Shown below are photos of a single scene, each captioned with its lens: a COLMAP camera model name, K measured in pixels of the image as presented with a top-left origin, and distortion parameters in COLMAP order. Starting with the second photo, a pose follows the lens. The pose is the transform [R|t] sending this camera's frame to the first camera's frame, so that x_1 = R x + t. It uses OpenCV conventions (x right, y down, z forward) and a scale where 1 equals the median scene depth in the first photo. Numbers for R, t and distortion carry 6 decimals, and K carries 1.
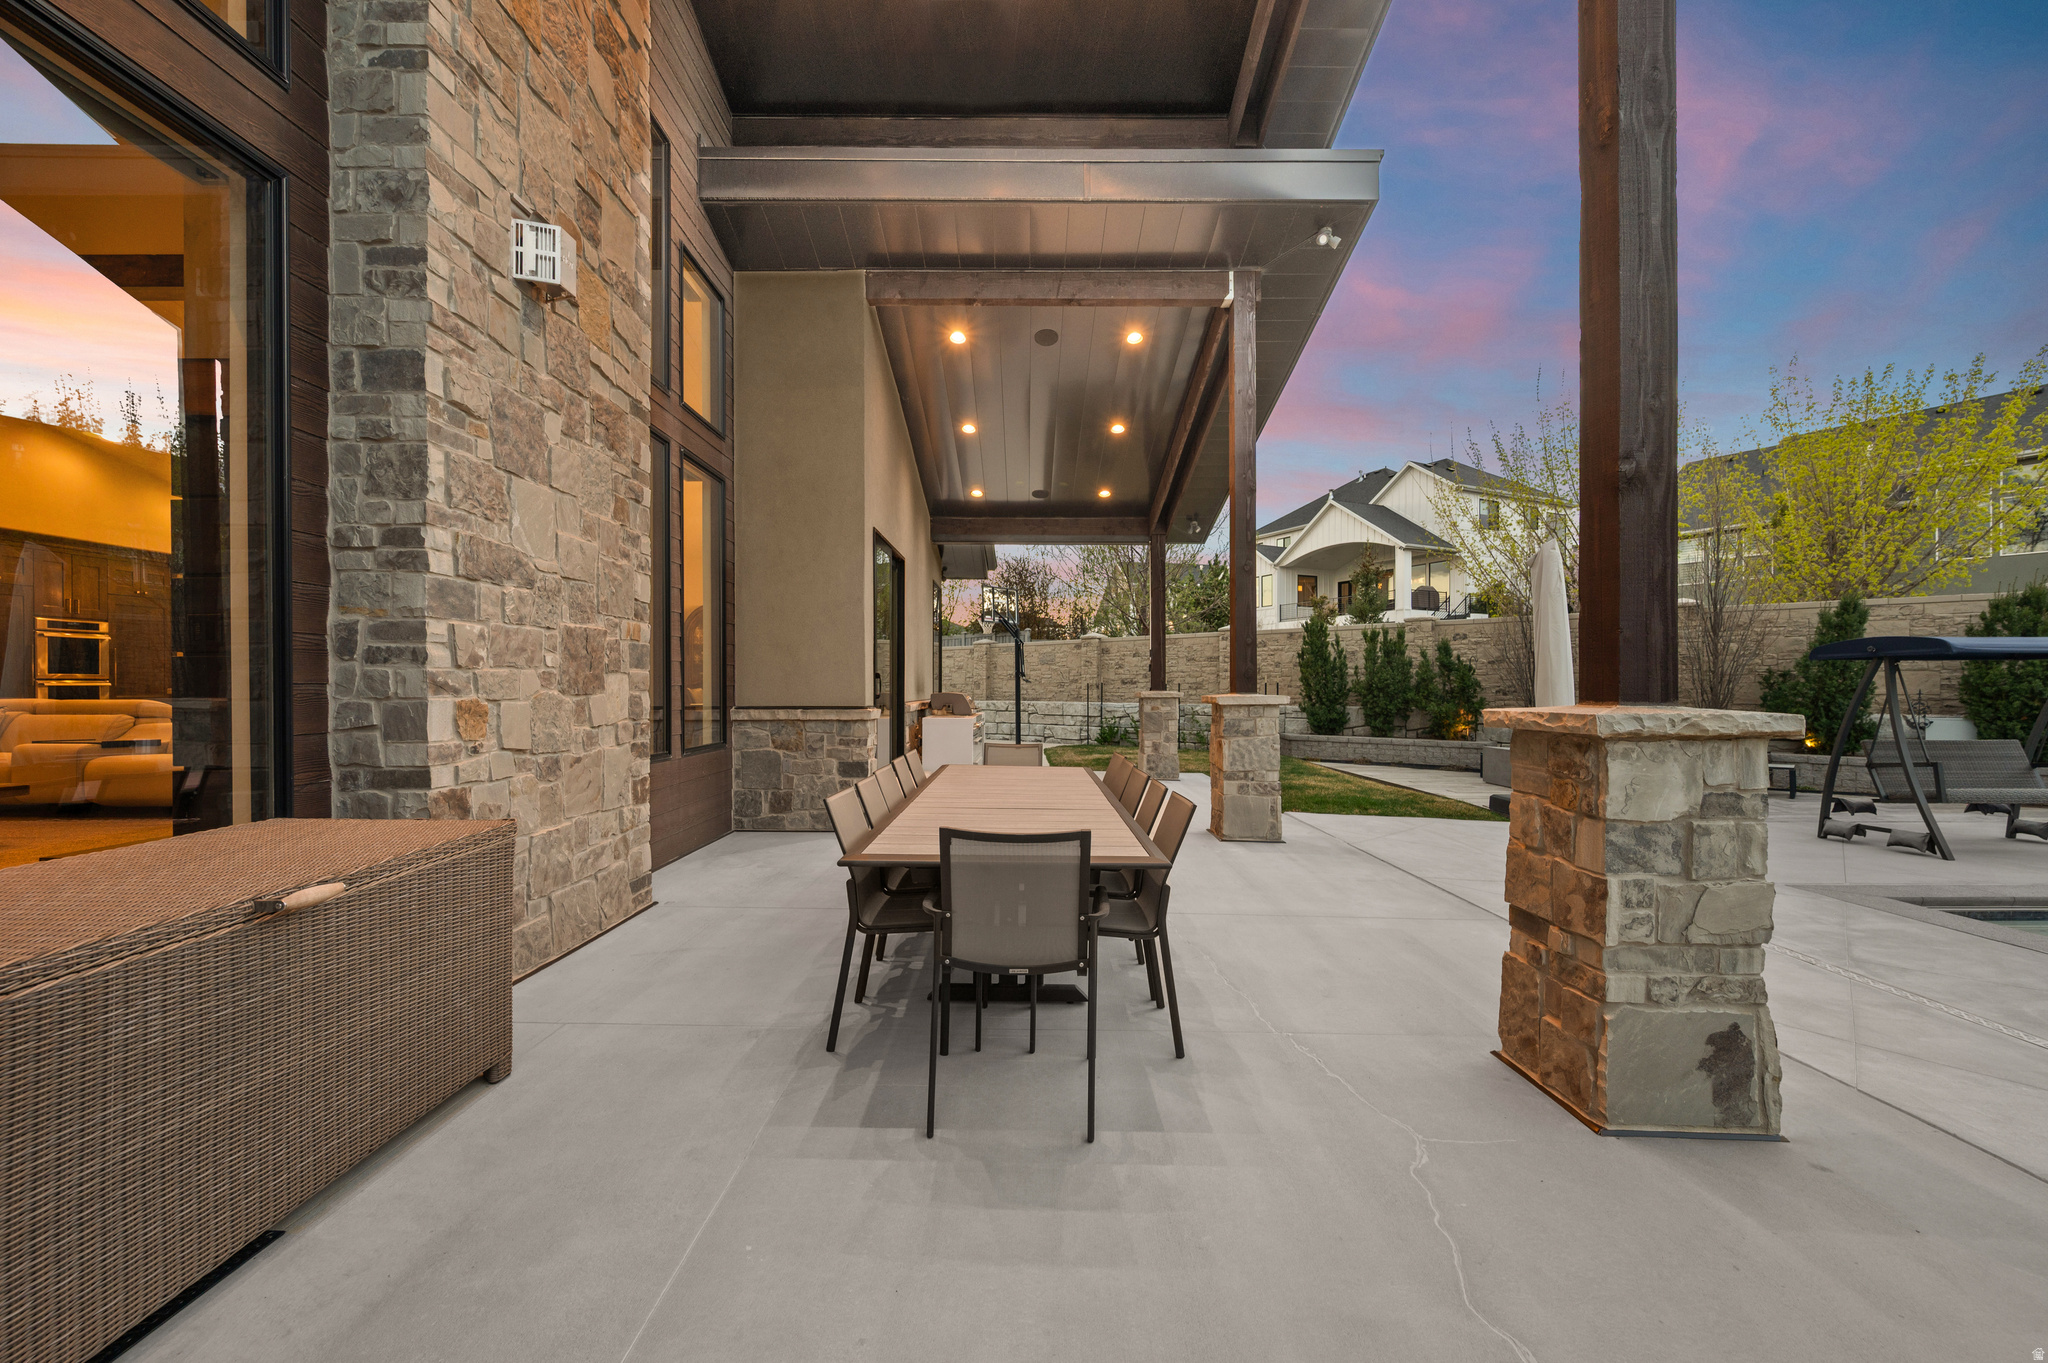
lens RADIAL K [[817.7, 0, 1033.5], [0, 817.7, 690.7], [0, 0, 1]] dist [0.000088, 0.000420]
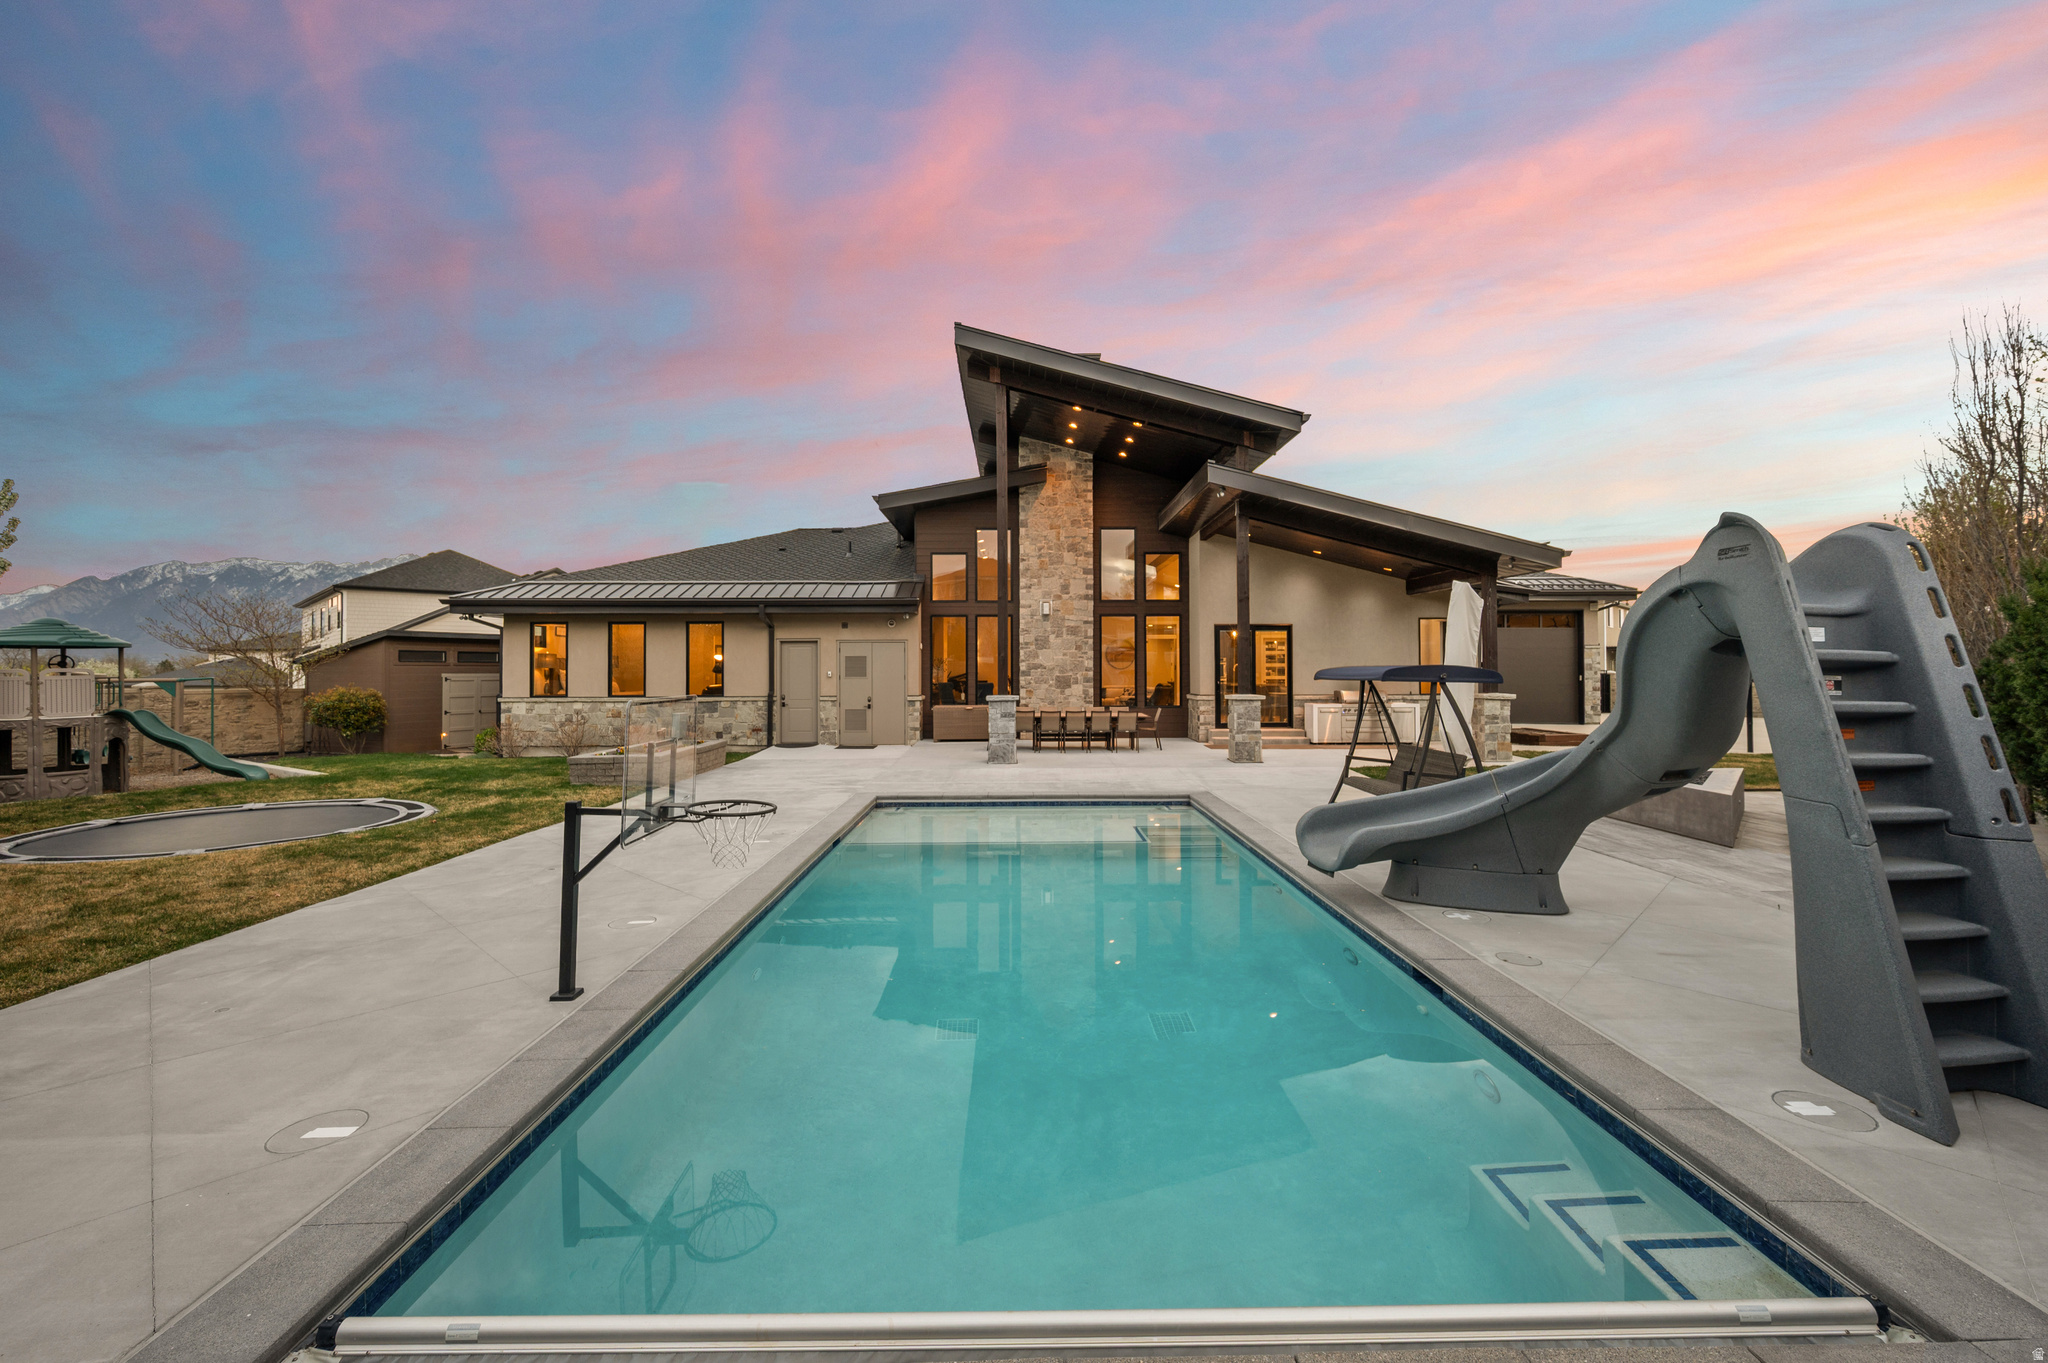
lens RADIAL K [[817.7, 0, 1014.0], [0, 817.7, 661.0], [0, 0, 1]] dist [0.000088, 0.000420]
pose [[-0.016515, -0.010999, -0.999803, 2.425102], [-0.001054, 0.999939, -0.010983, -0.059283], [0.999863, 0.000873, -0.016526, 0.439730]]
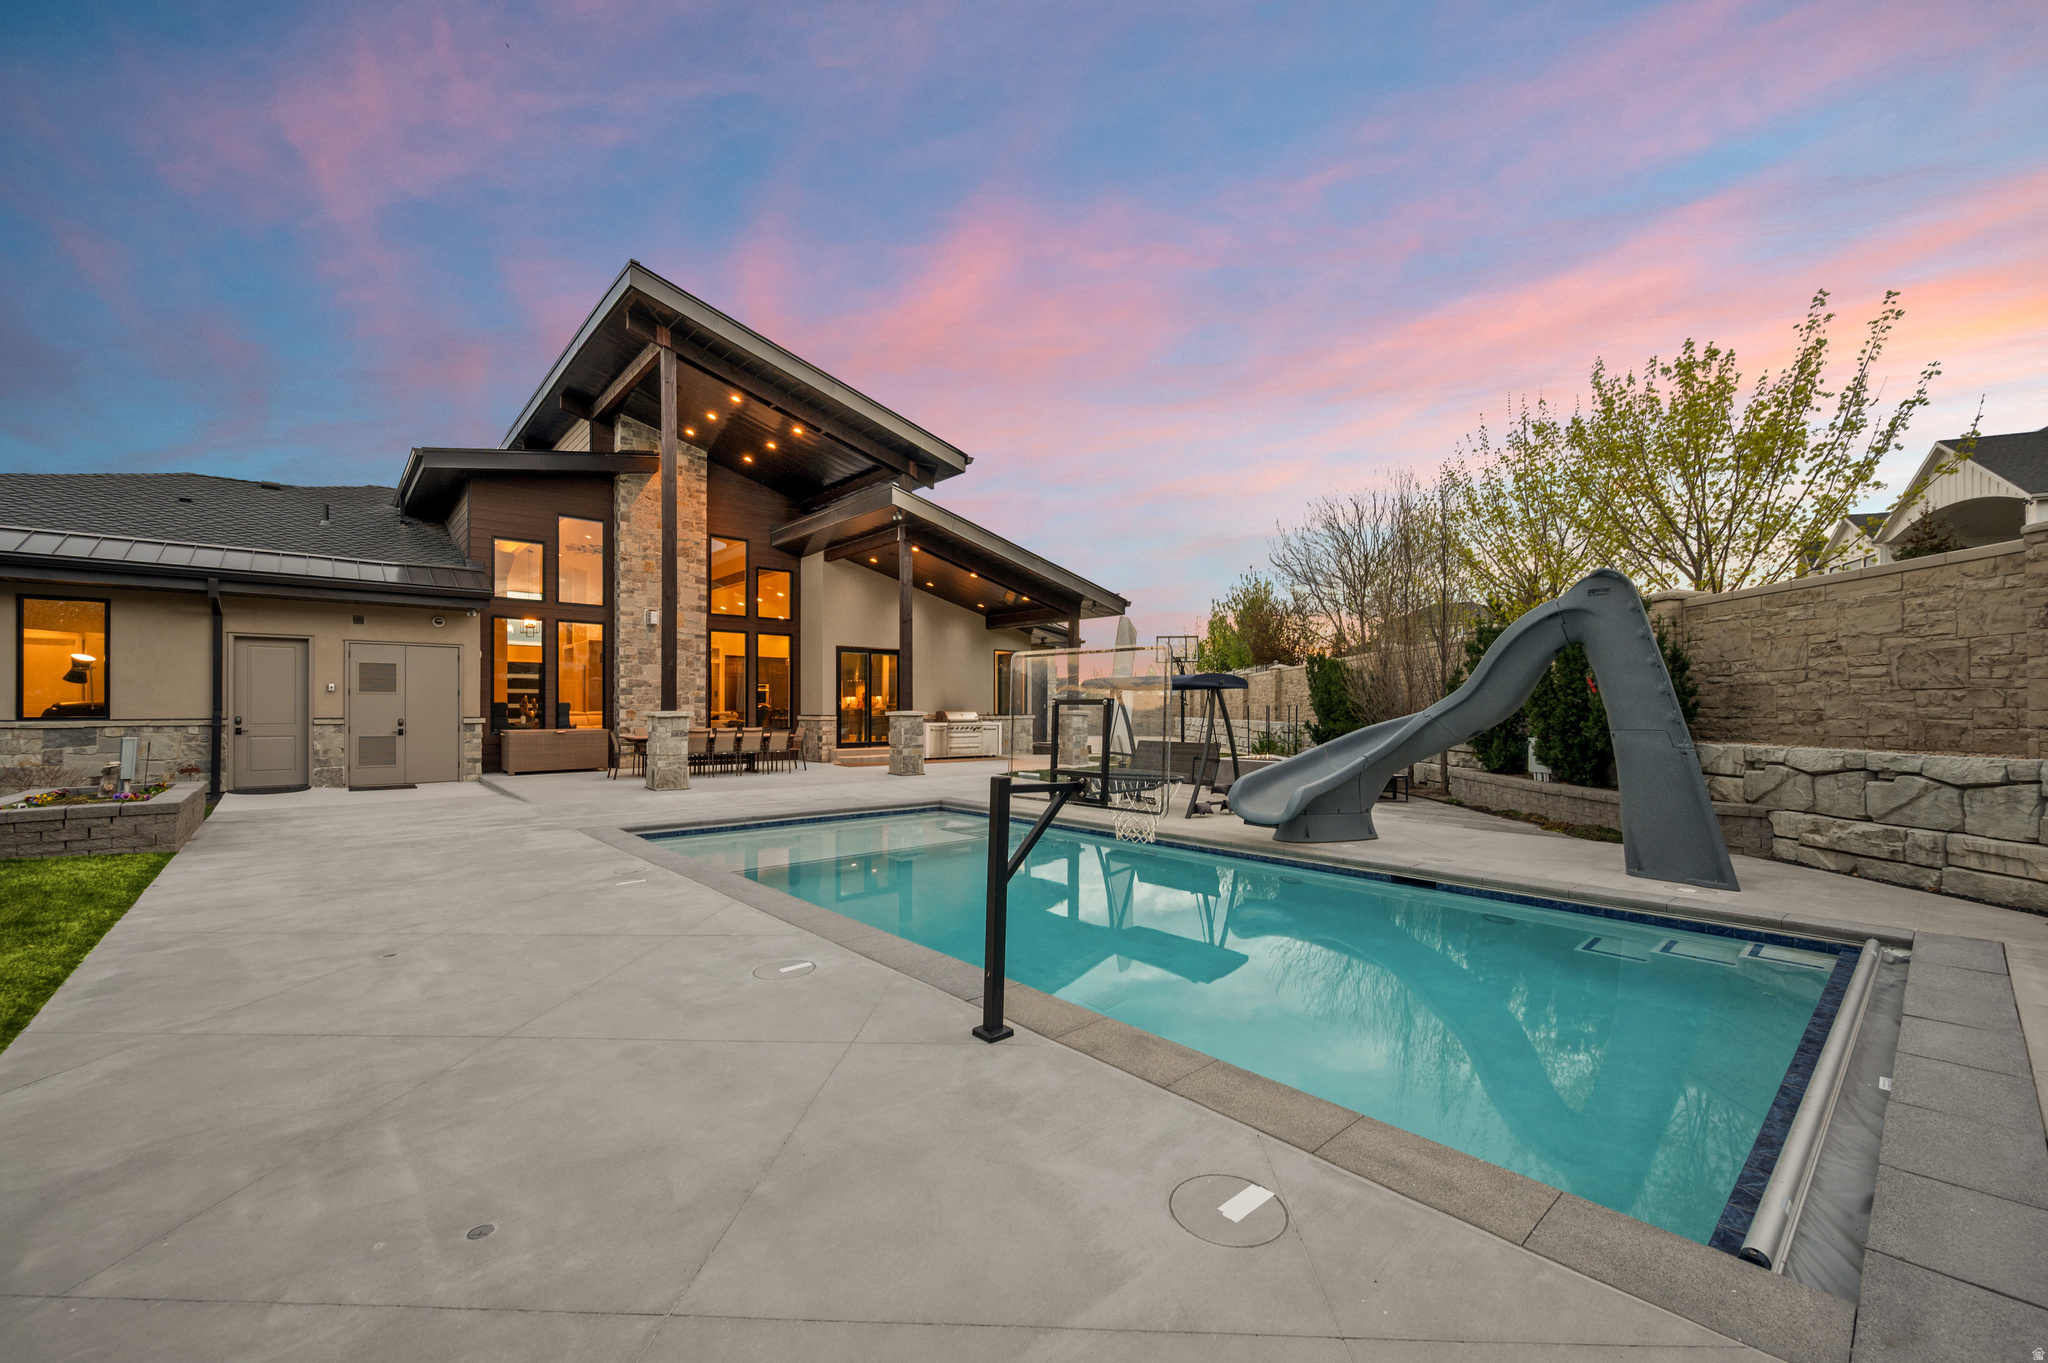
lens RADIAL K [[817.7, 0, 963.0], [0, 817.7, 716.2], [0, 0, 1]] dist [0.000088, 0.000420]
pose [[0.625097, 0.006441, -0.780521, 2.137847], [-0.006168, 0.999975, 0.003312, 0.009966], [0.780523, 0.002744, 0.625121, -0.281534]]
